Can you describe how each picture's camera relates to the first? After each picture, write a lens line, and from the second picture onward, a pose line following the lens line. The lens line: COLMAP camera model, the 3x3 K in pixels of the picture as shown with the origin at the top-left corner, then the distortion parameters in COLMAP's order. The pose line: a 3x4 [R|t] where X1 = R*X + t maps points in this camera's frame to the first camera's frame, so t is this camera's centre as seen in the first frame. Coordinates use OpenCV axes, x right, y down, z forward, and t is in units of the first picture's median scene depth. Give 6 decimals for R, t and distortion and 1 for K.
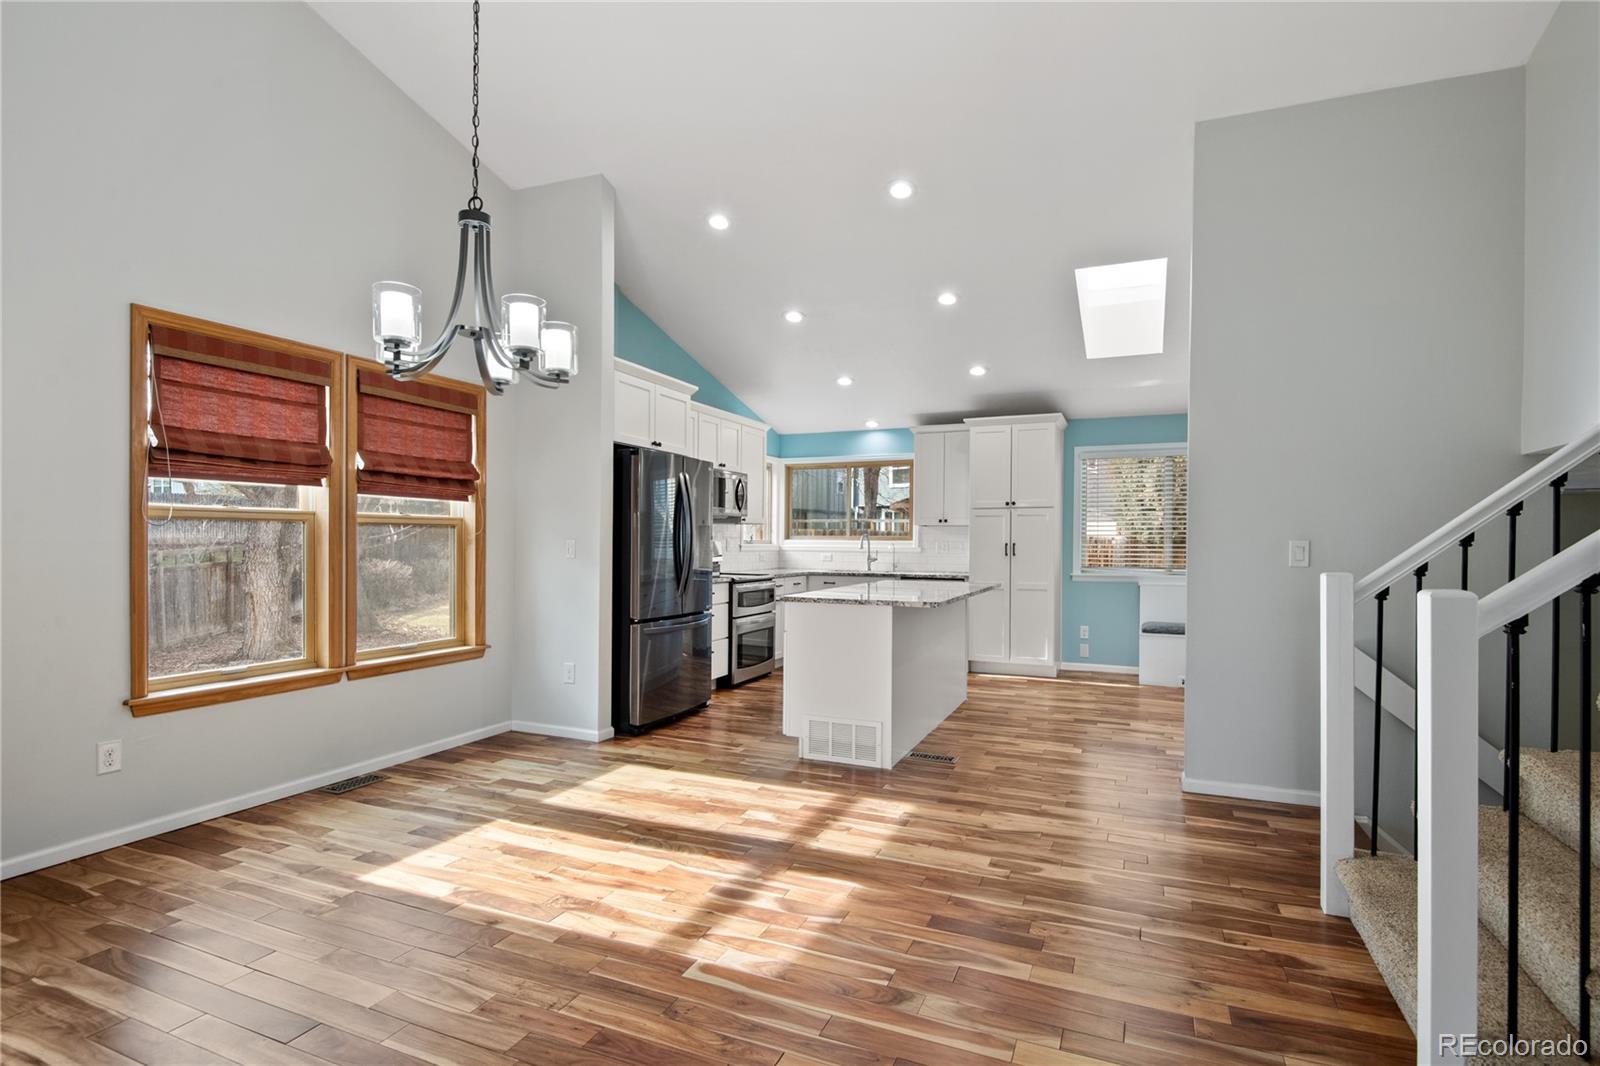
lens RADIAL K [[776.0, 0, 807.2], [0, 776.0, 534.6], [0, 0, 1]] dist [0.025325, -0.025658]
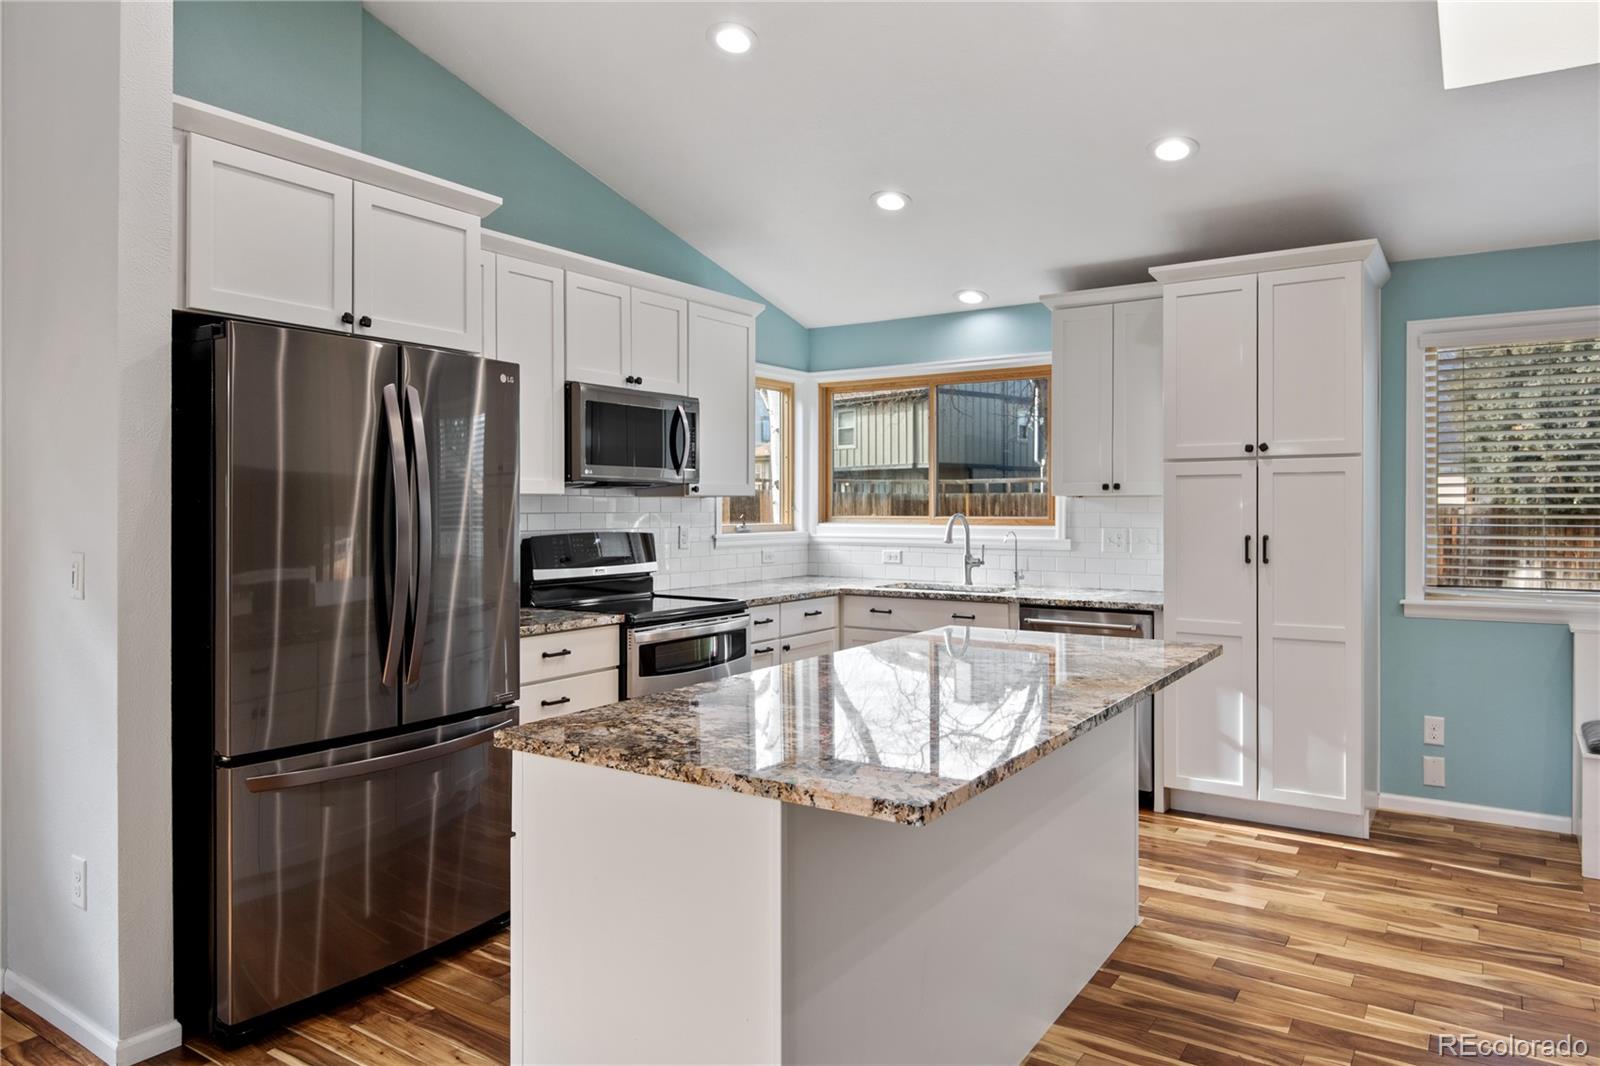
lens RADIAL K [[1022.8, 0, 804.5], [0, 1022.8, 501.8], [0, 0, 1]] dist [0.004469, -0.002232]
pose [[0.983222, -0.007786, -0.182245, 0.124074], [0.008281, 0.999964, 0.001955, -0.013291], [0.182223, -0.003432, 0.983251, 0.408605]]
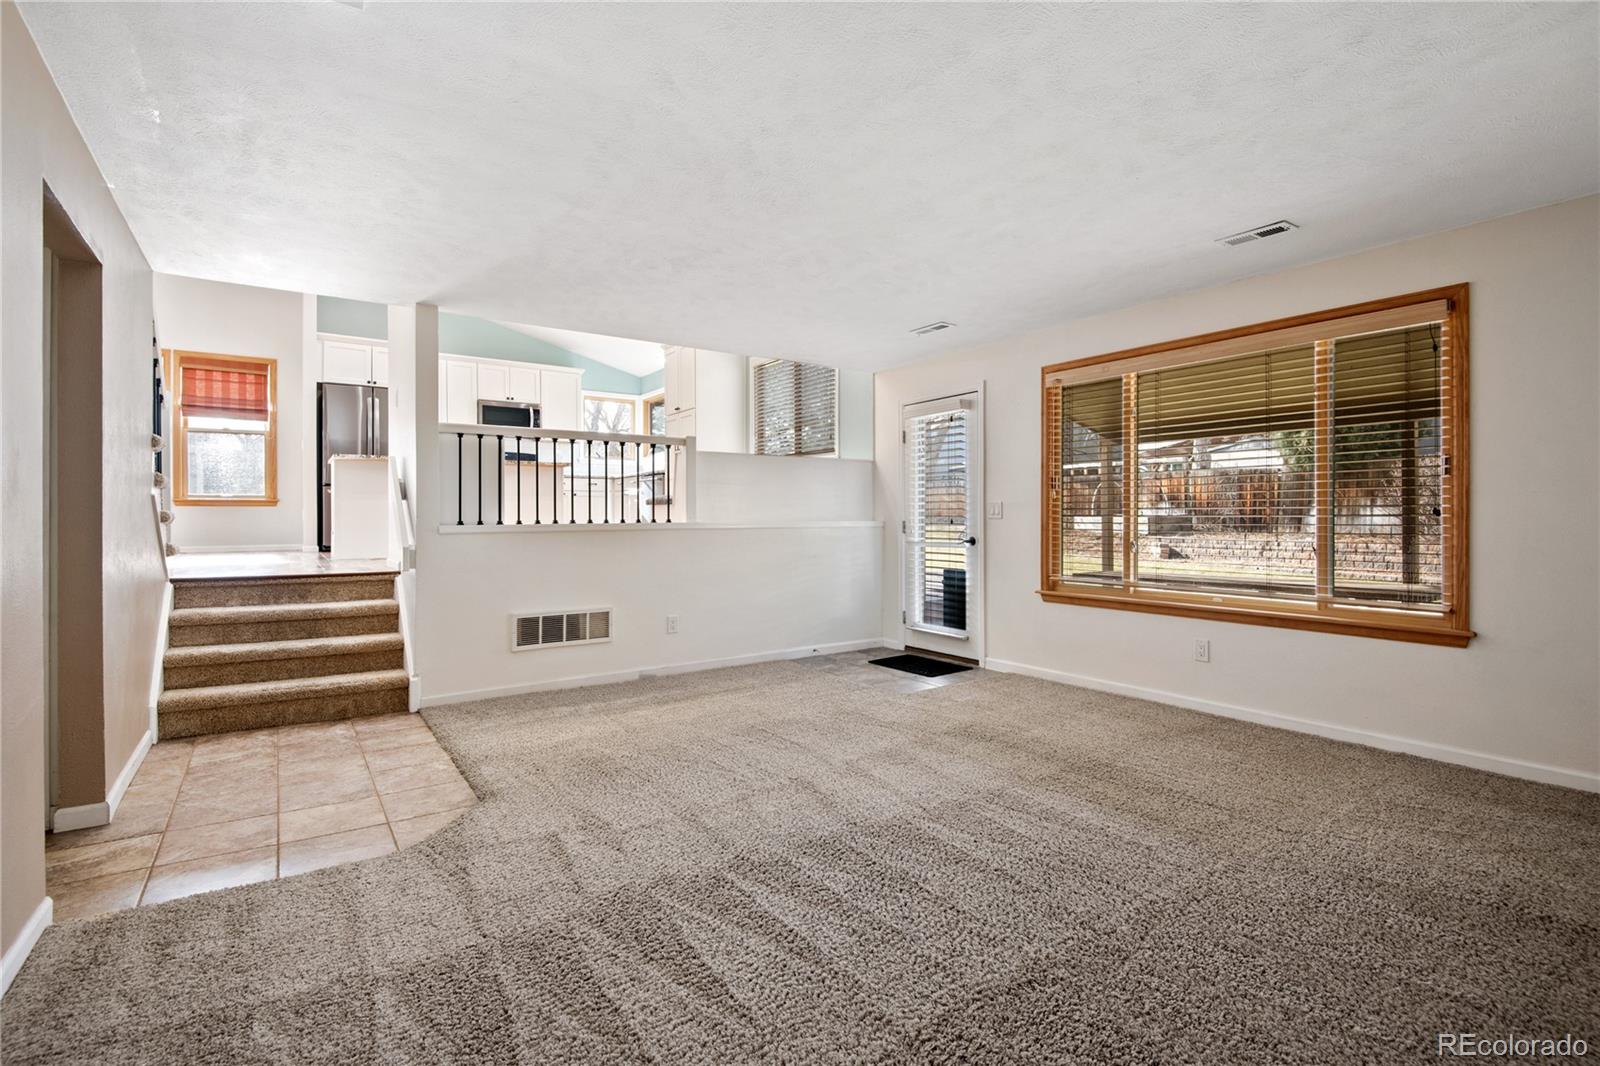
lens RADIAL K [[783.1, 0, 805.9], [0, 783.1, 495.7], [0, 0, 1]] dist [0.002707, -0.000487]
pose [[0.838854, -0.028292, -0.543620, 1.208993], [0.011897, 0.999363, -0.033653, 0.154448], [0.544226, 0.021762, 0.838656, 0.100122]]
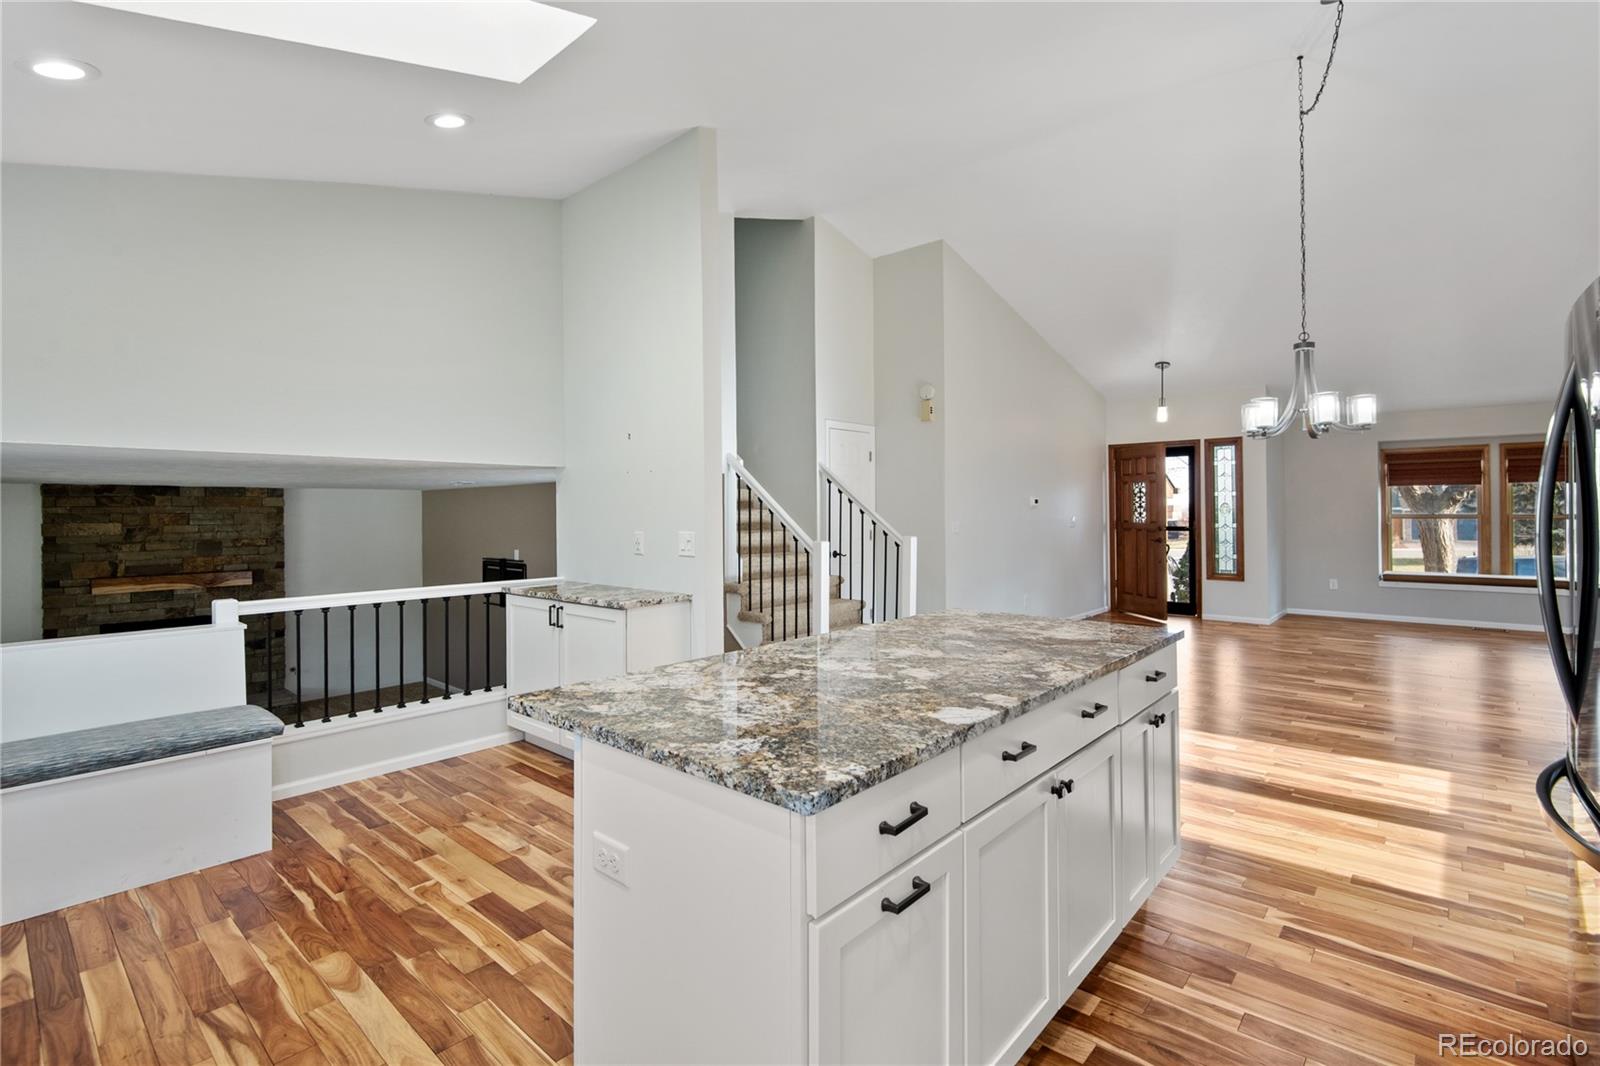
lens RADIAL K [[737.8, 0, 785.2], [0, 737.8, 511.7], [0, 0, 1]] dist [0.021093, -0.022700]
pose [[-0.944350, -0.001225, 0.328941, 0.049841], [-0.002789, 0.999987, -0.004282, -0.008047], [-0.328931, -0.004961, -0.944341, 1.149957]]
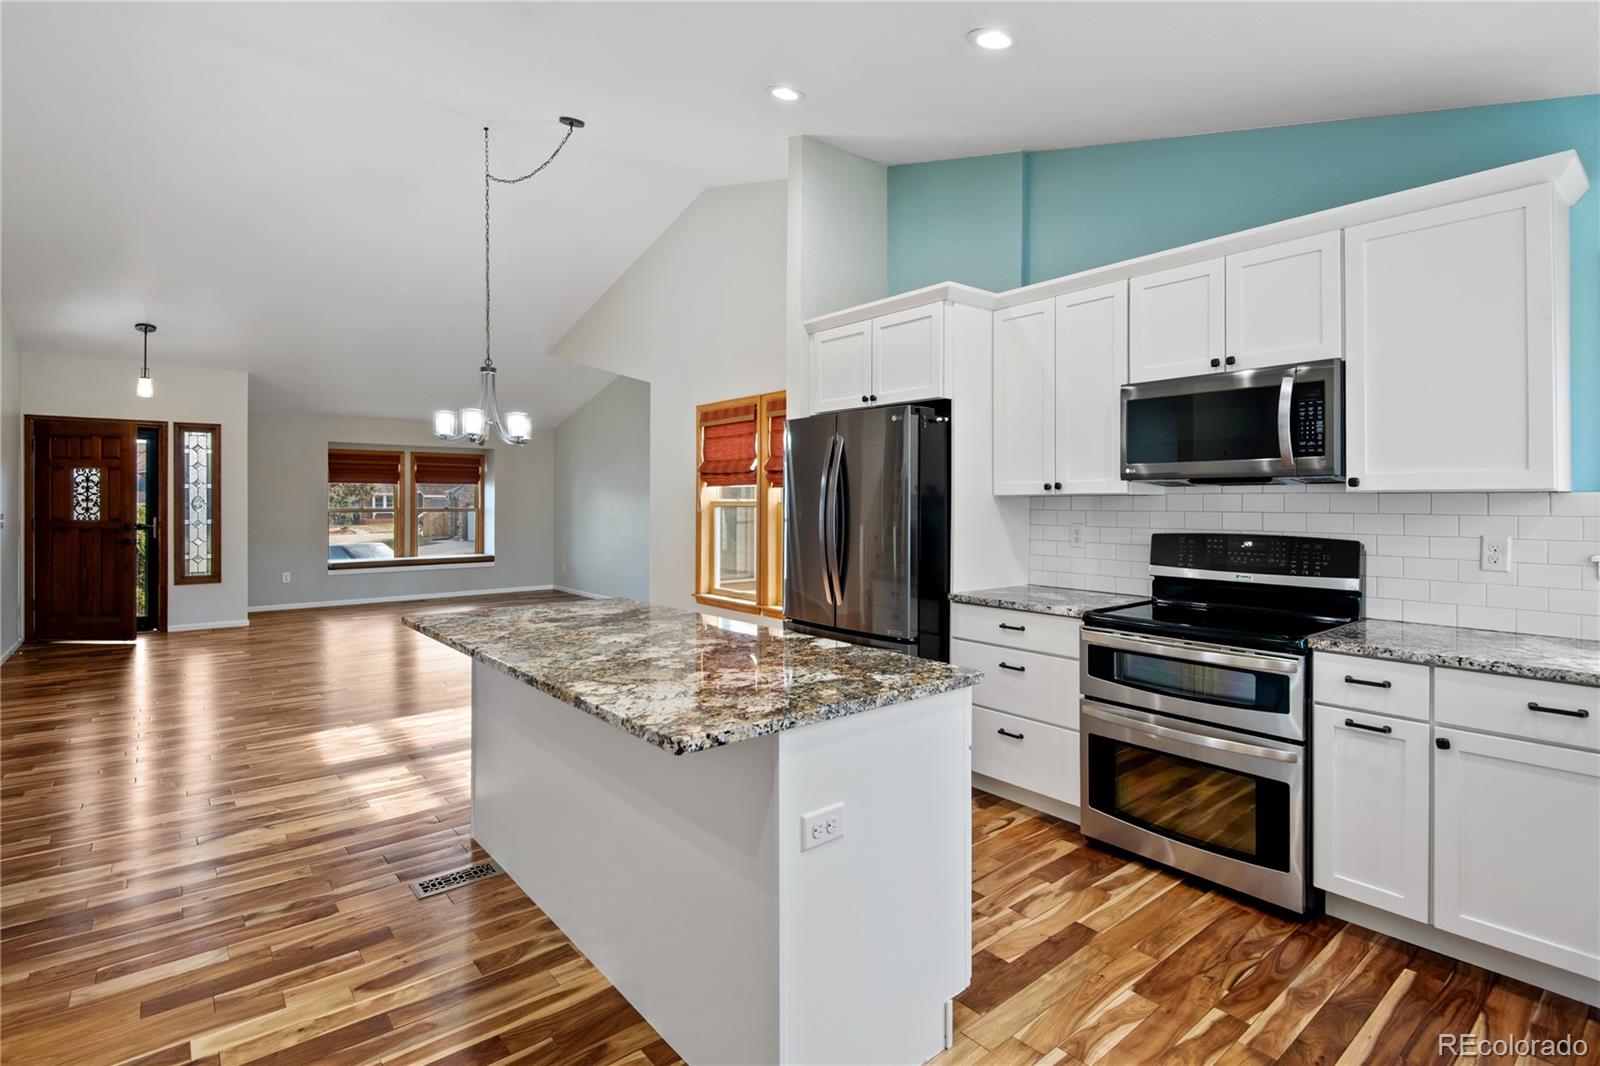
lens RADIAL K [[783.1, 0, 805.9], [0, 783.1, 495.7], [0, 0, 1]] dist [0.002707, -0.000487]
pose [[-0.456090, -0.013592, -0.889830, 0.415714], [0.002981, 0.999854, -0.016801, -0.008929], [0.889928, -0.010315, -0.455984, 1.067528]]
